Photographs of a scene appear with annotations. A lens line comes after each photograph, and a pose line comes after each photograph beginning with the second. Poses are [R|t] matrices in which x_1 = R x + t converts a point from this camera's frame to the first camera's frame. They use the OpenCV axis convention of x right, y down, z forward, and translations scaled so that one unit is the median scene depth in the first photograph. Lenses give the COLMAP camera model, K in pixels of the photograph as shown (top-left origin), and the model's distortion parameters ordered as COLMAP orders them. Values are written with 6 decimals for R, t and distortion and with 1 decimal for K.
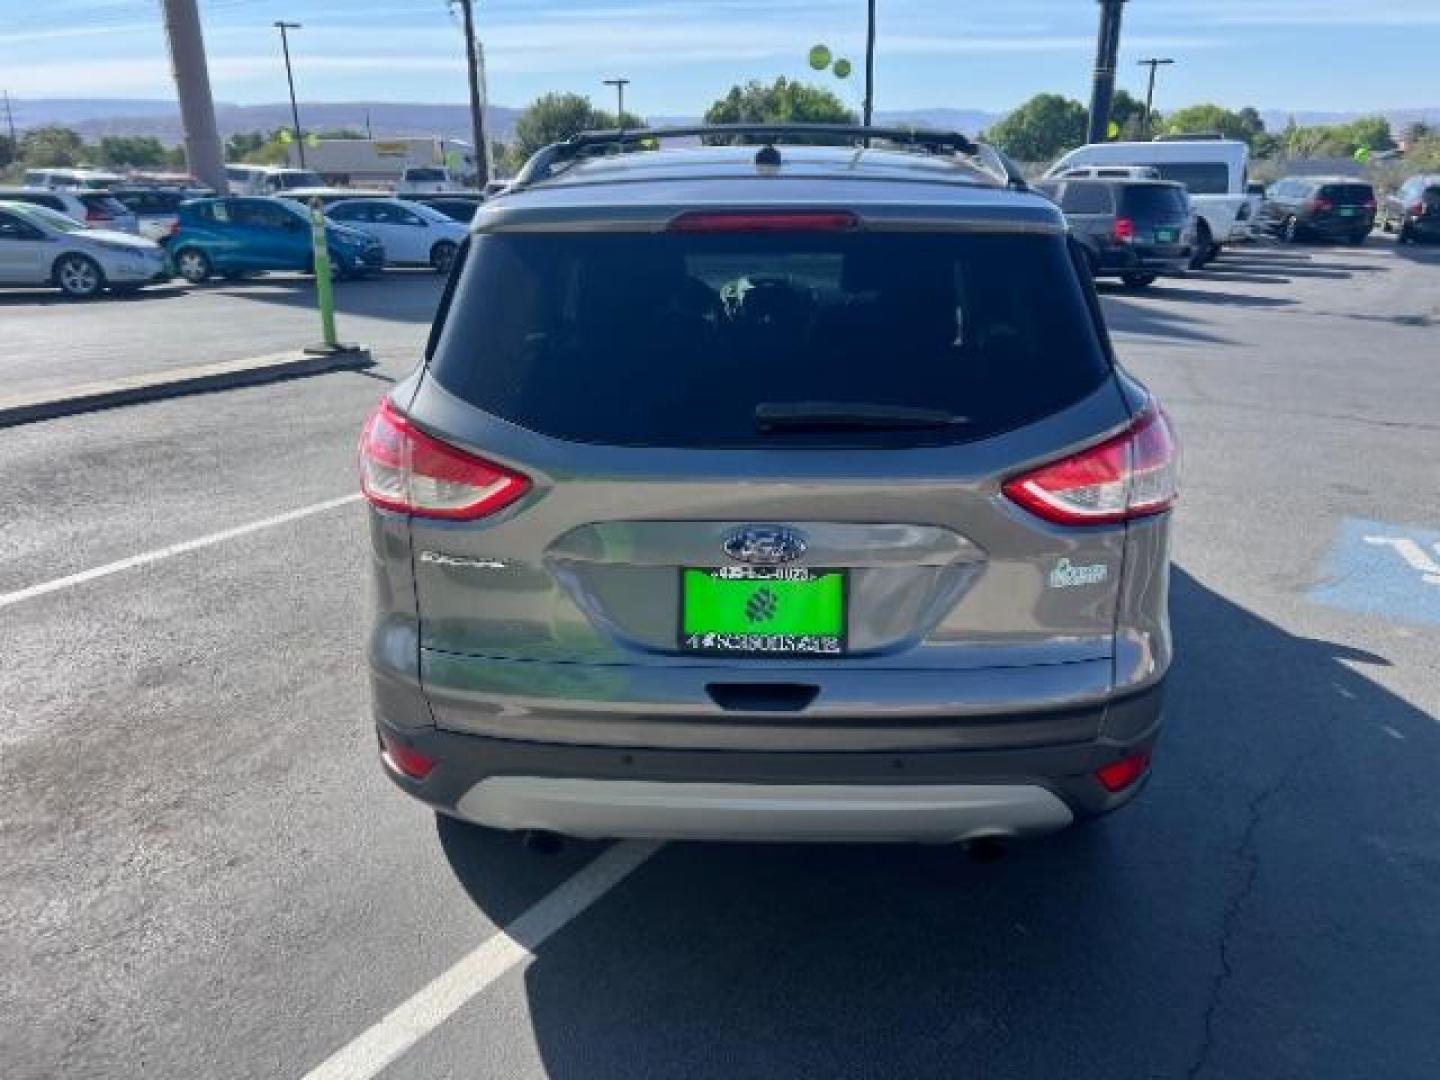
lens RADIAL K [[1075.4, 0, 720.0], [0, 1075.4, 540.0], [0, 0, 1]] dist [0.069638, -0.076410]
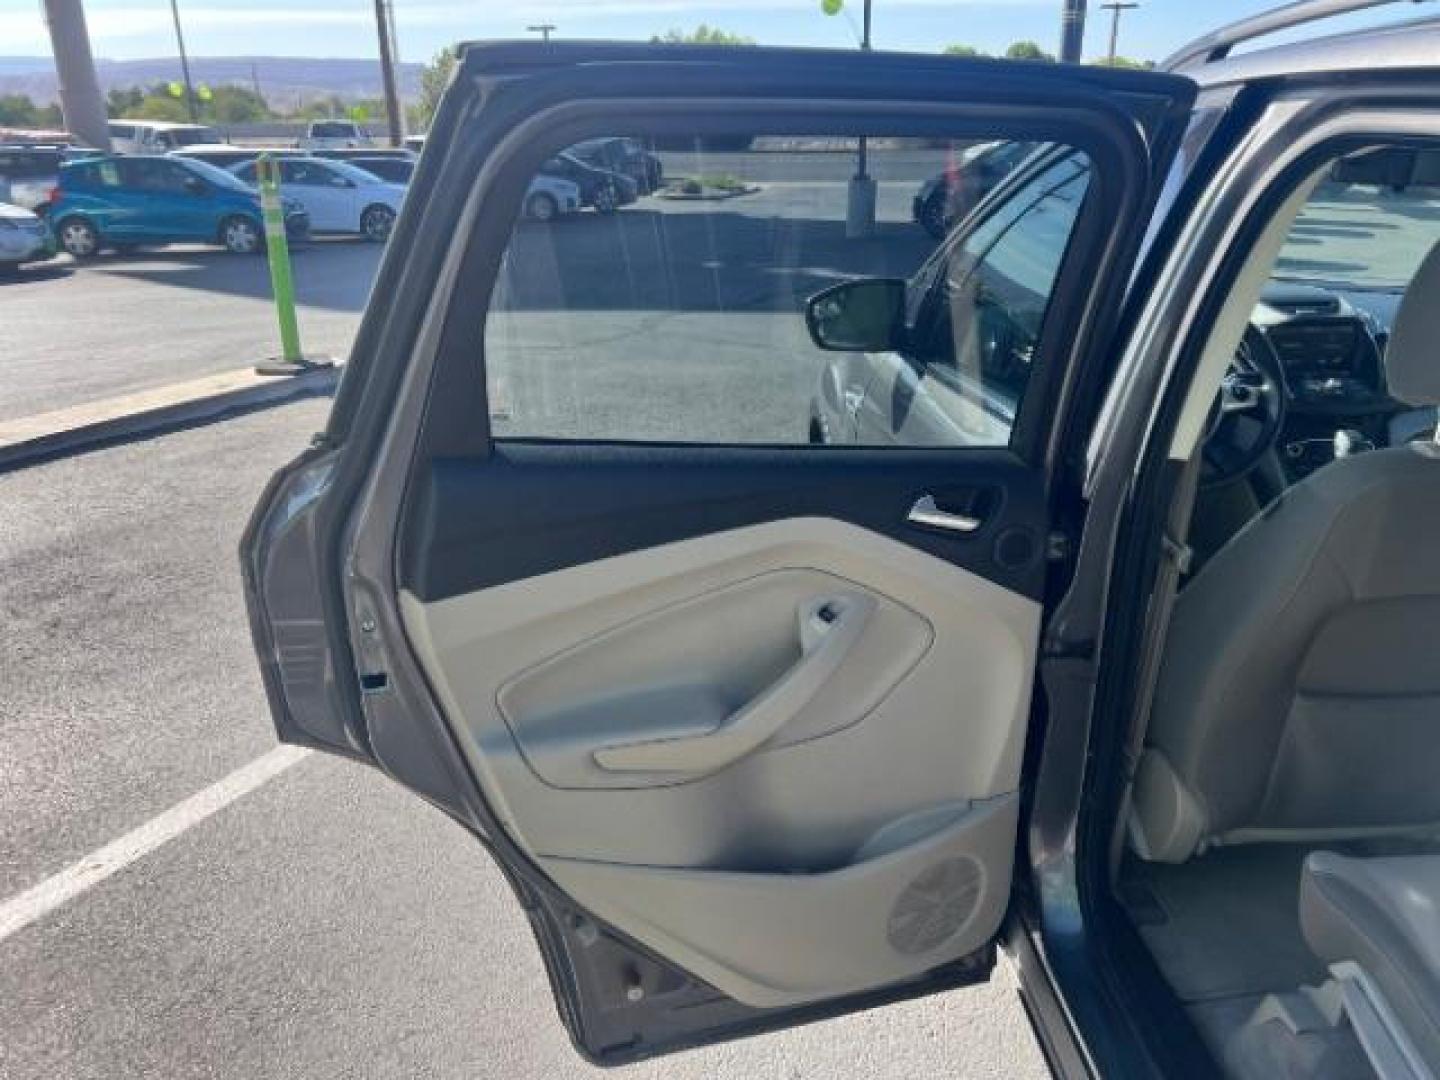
lens RADIAL K [[1073.3, 0, 715.1], [0, 1073.3, 522.3], [0, 0, 1]] dist [0.077132, -0.085785]
pose [[0.996790, -0.032290, 0.073266, -0.046267], [0.030692, 0.999268, 0.022827, -0.027158], [-0.073949, -0.020505, 0.997051, 0.088009]]
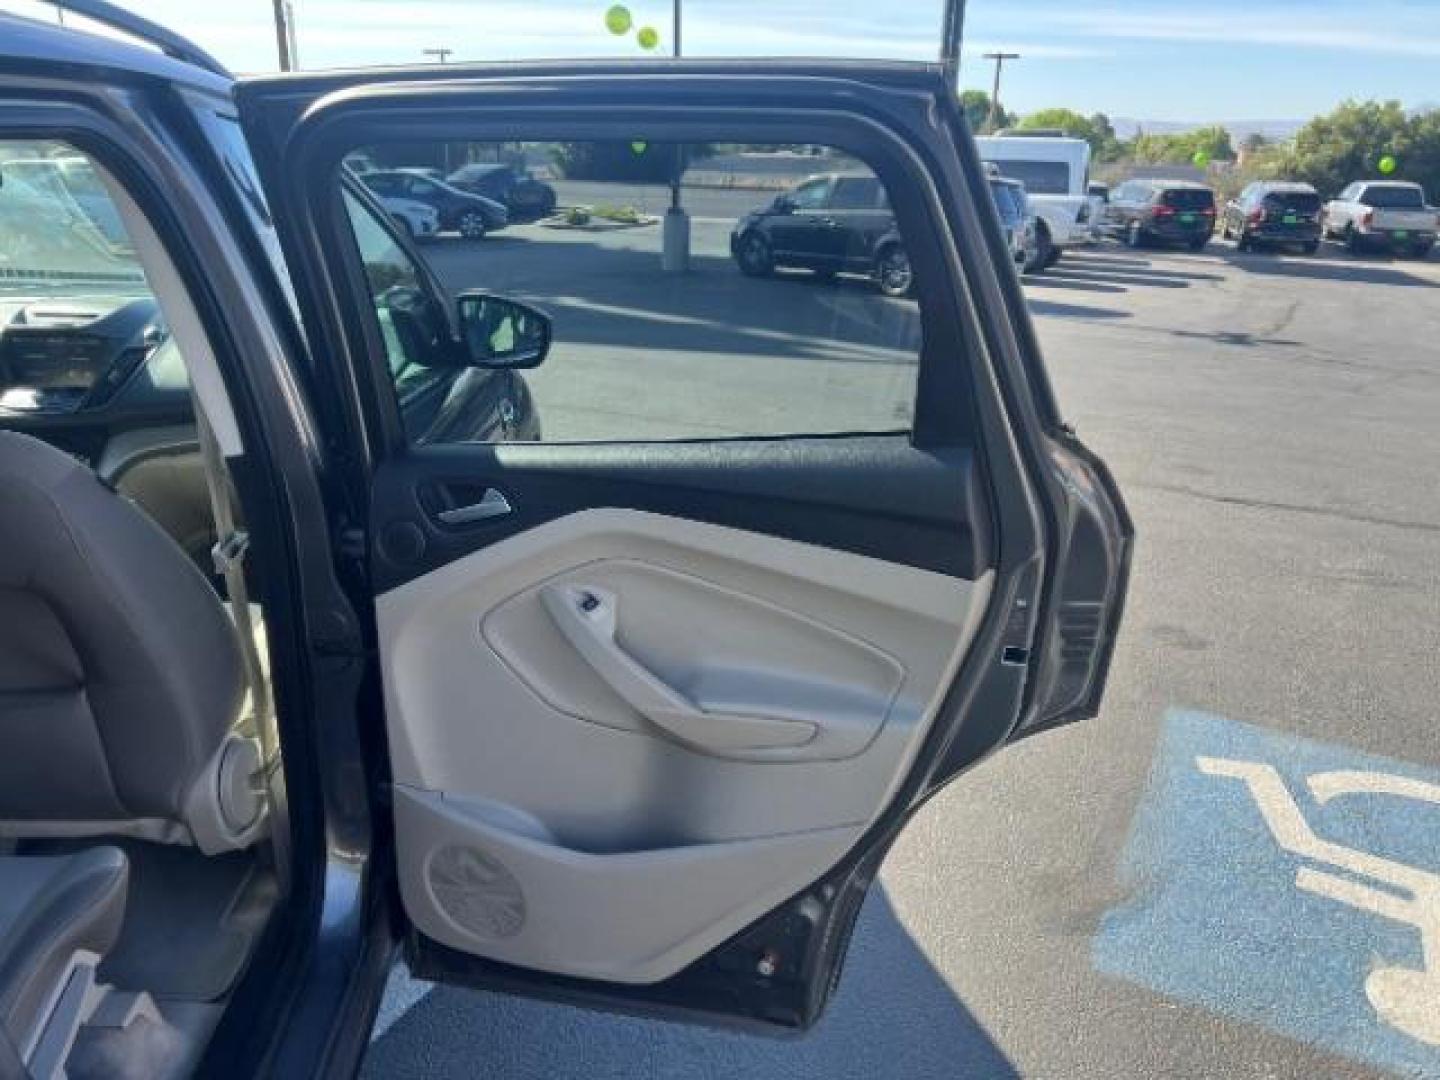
lens RADIAL K [[1087.8, 0, 720.0], [0, 1087.8, 540.0], [0, 0, 1]] dist [0.062329, -0.072416]
pose [[0.993247, -0.007210, 0.115798, 0.046893], [0.006556, 0.999960, 0.006030, -0.023035], [-0.115836, -0.005230, 0.993255, 0.077899]]
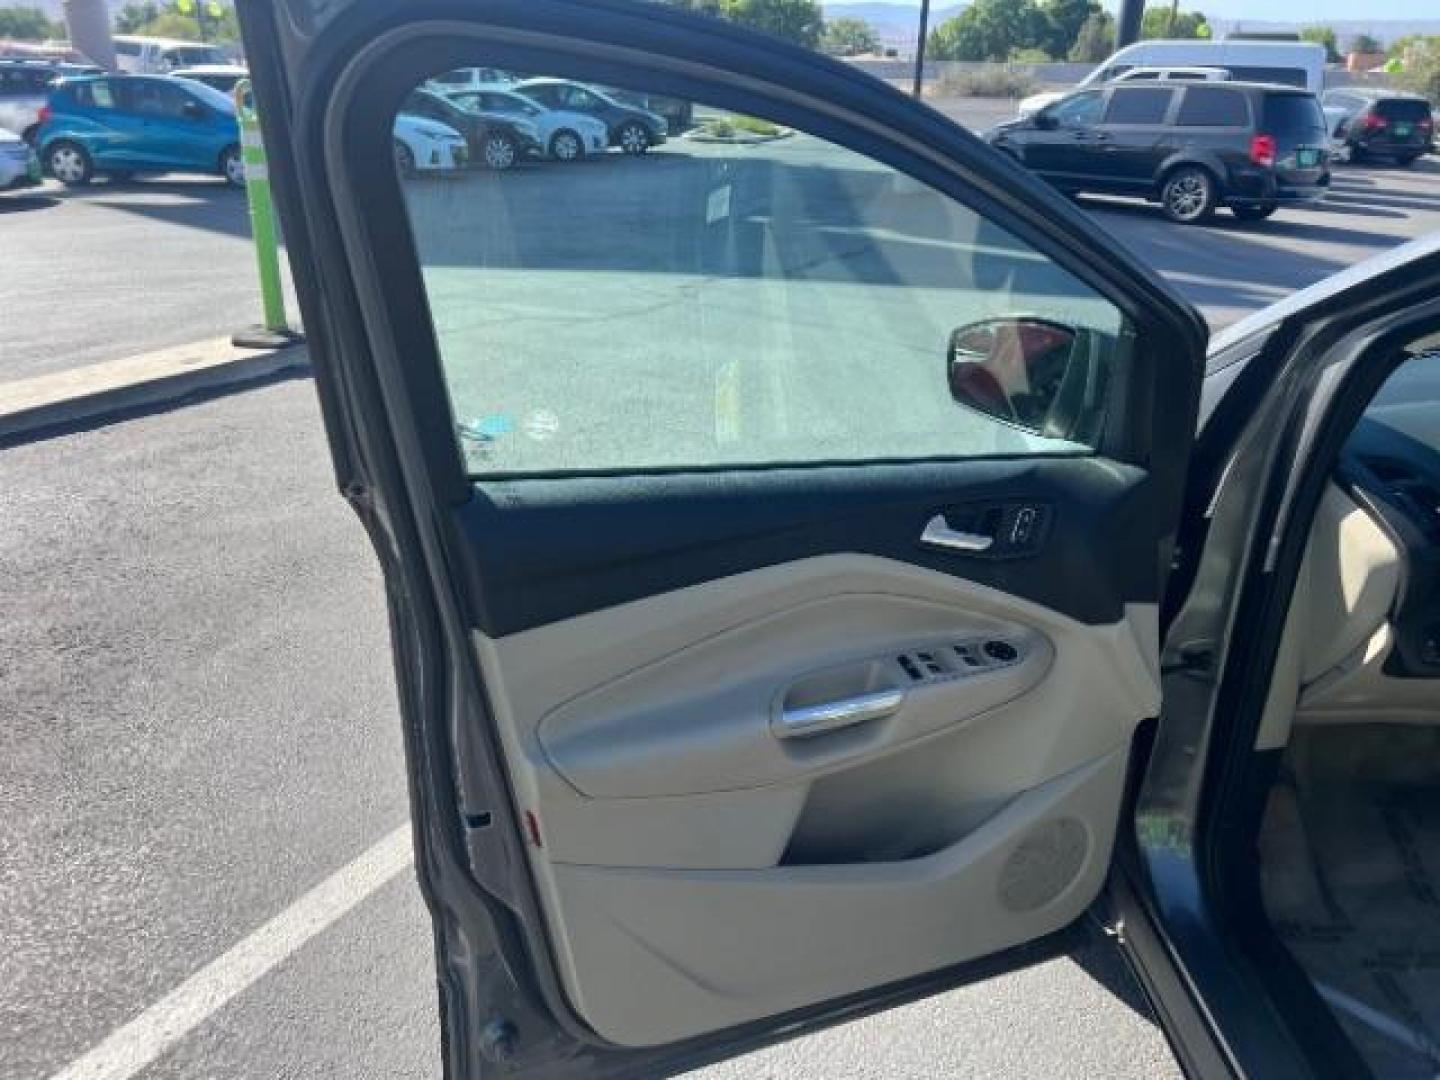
lens RADIAL K [[1075.4, 0, 720.0], [0, 1075.4, 540.0], [0, 0, 1]] dist [0.069638, -0.076410]
pose [[0.997772, 0.001716, 0.066690, -0.051563], [-0.007385, 0.996366, 0.084856, -0.039570], [-0.066302, -0.085159, 0.994159, 0.125258]]
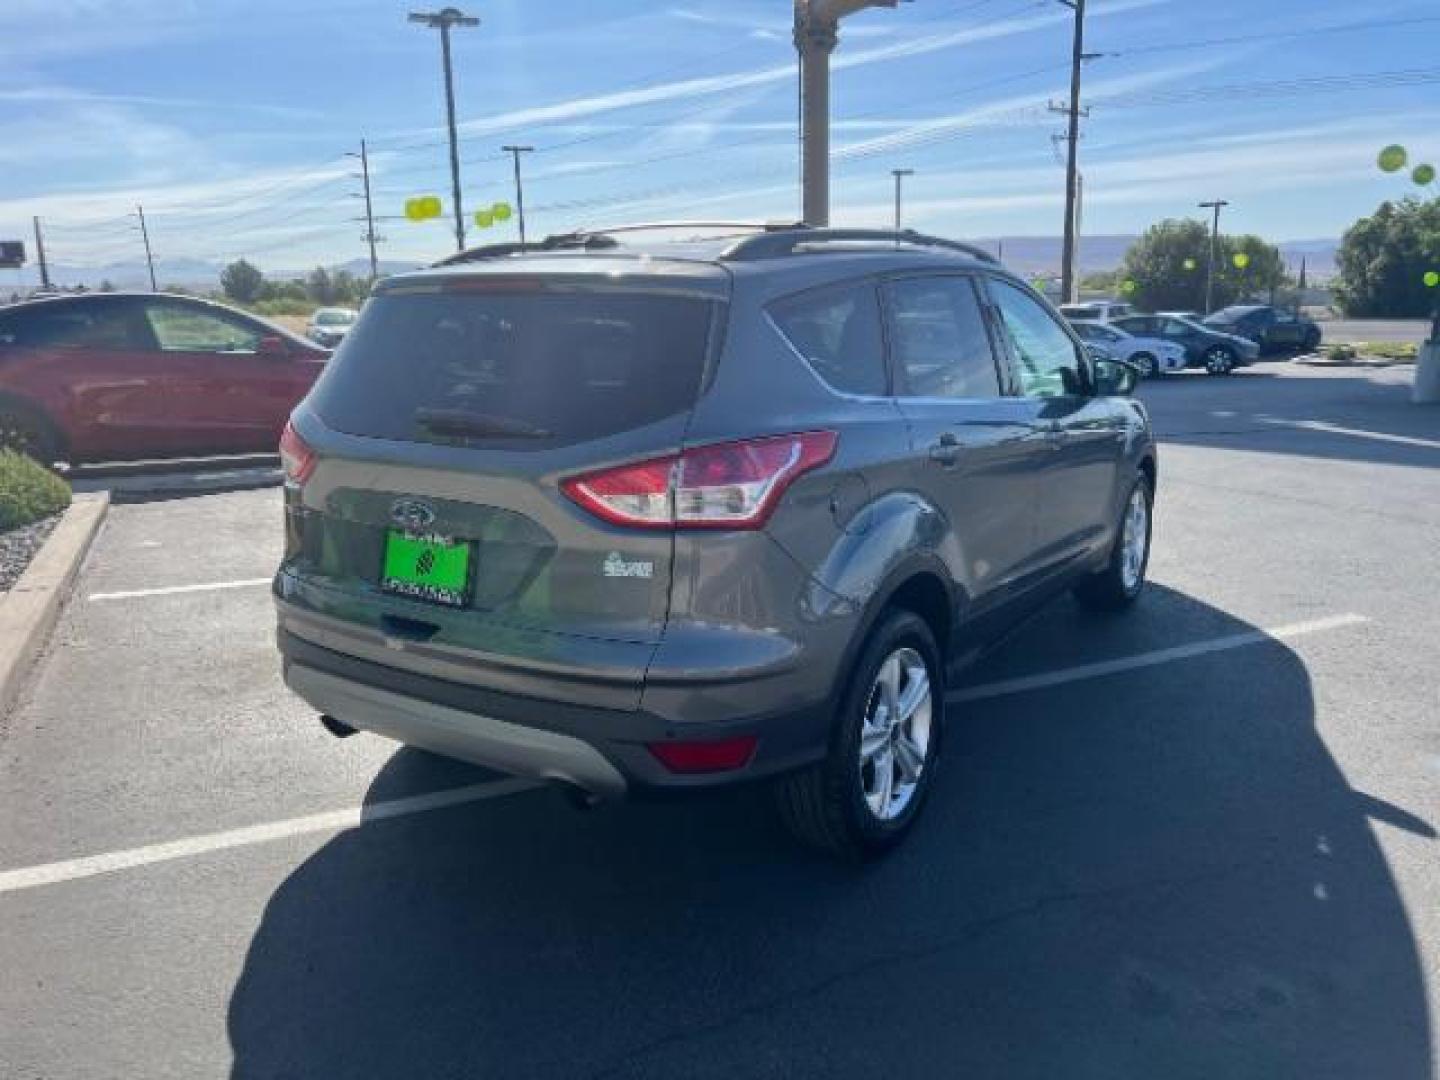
lens RADIAL K [[1084.0, 0, 720.0], [0, 1084.0, 540.0], [0, 0, 1]] dist [0.003283, 0.005392]
pose [[0.856186, 0.104981, -0.505890, 0.074102], [-0.159419, 0.985043, -0.065393, 0.004504], [0.491458, 0.136637, 0.860116, 0.000932]]
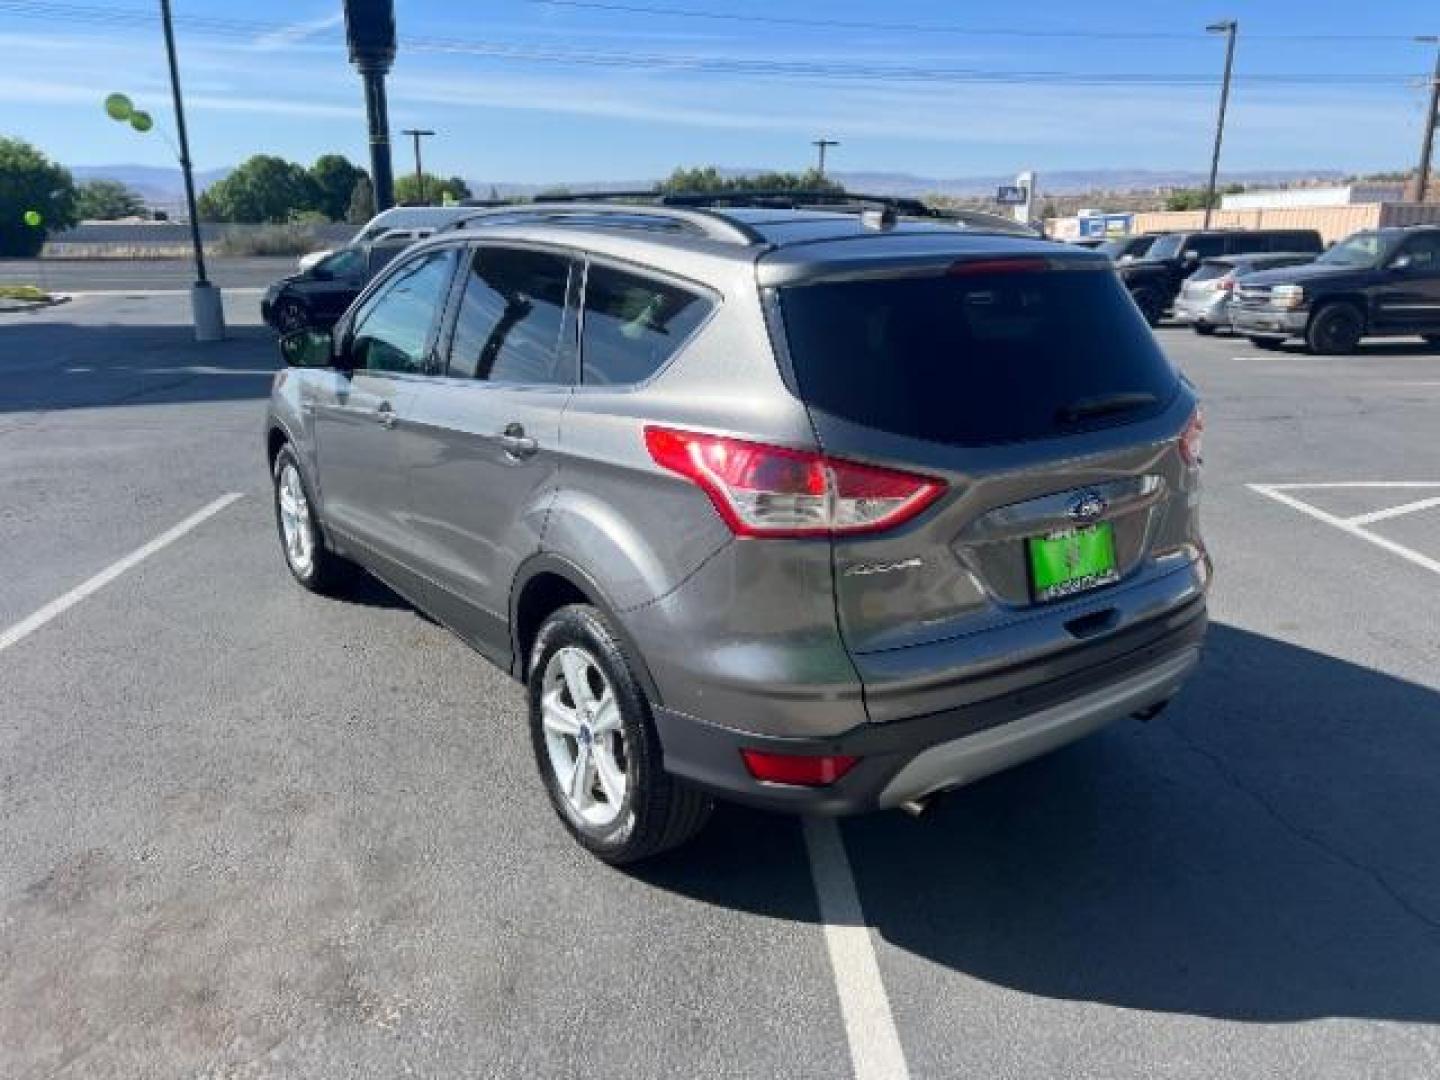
lens RADIAL K [[1087.8, 0, 720.0], [0, 1087.8, 540.0], [0, 0, 1]] dist [0.062329, -0.072416]
pose [[0.791921, -0.166616, 0.587452, -0.078651], [0.198493, 0.980047, 0.010386, -0.004193], [-0.577461, 0.108380, 0.809193, 0.012639]]
